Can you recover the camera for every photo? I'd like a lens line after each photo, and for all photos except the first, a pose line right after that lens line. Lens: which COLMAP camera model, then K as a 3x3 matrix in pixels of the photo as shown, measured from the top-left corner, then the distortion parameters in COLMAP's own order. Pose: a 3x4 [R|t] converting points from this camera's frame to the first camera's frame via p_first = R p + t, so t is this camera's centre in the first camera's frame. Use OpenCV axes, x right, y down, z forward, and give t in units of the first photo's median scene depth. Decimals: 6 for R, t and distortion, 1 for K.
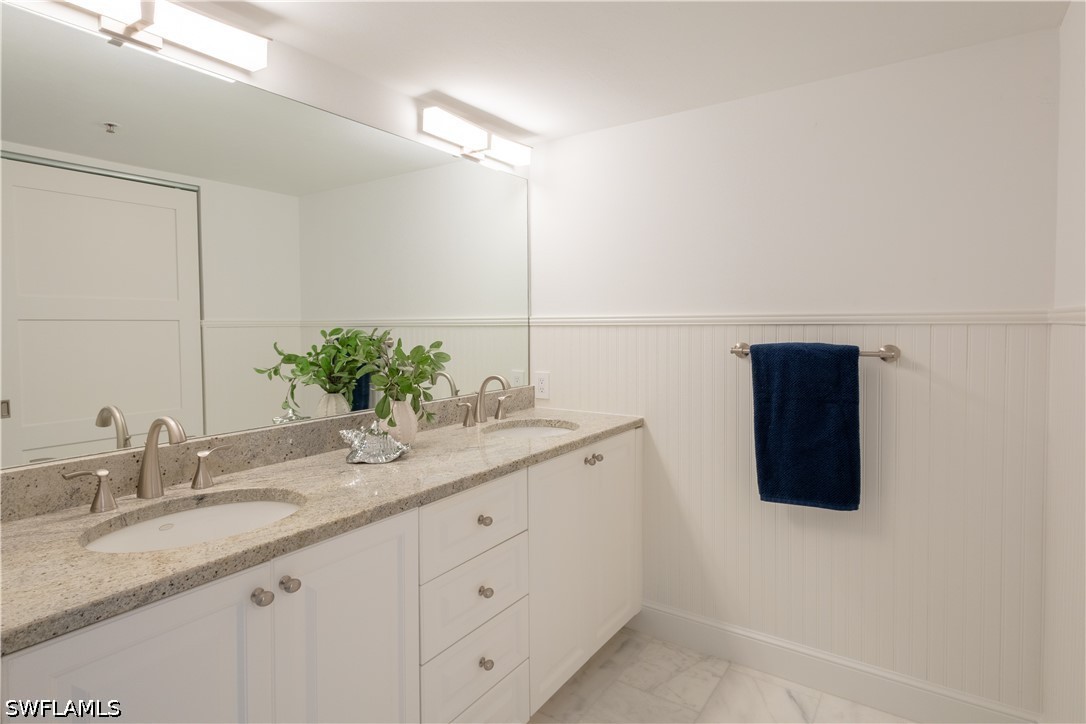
lens RADIAL K [[615.4, 0, 542.9], [0, 615.4, 339.4], [0, 0, 1]] dist [0.001887, 0.000387]
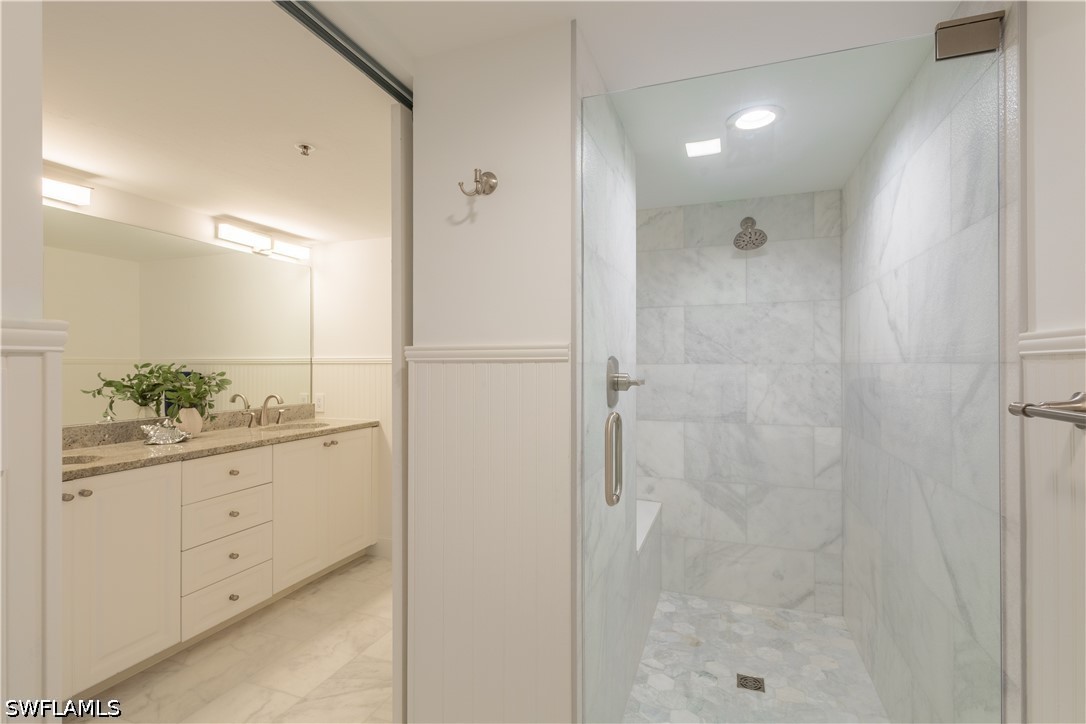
lens RADIAL K [[496.4, 0, 543.0], [0, 496.4, 362.0], [0, 0, 1]] dist [0.003597, 0.000475]
pose [[0.962090, 0.006919, 0.272643, 0.273025], [0.001626, 0.999515, -0.031105, 0.018457], [-0.272726, 0.030369, 0.961612, -0.457513]]
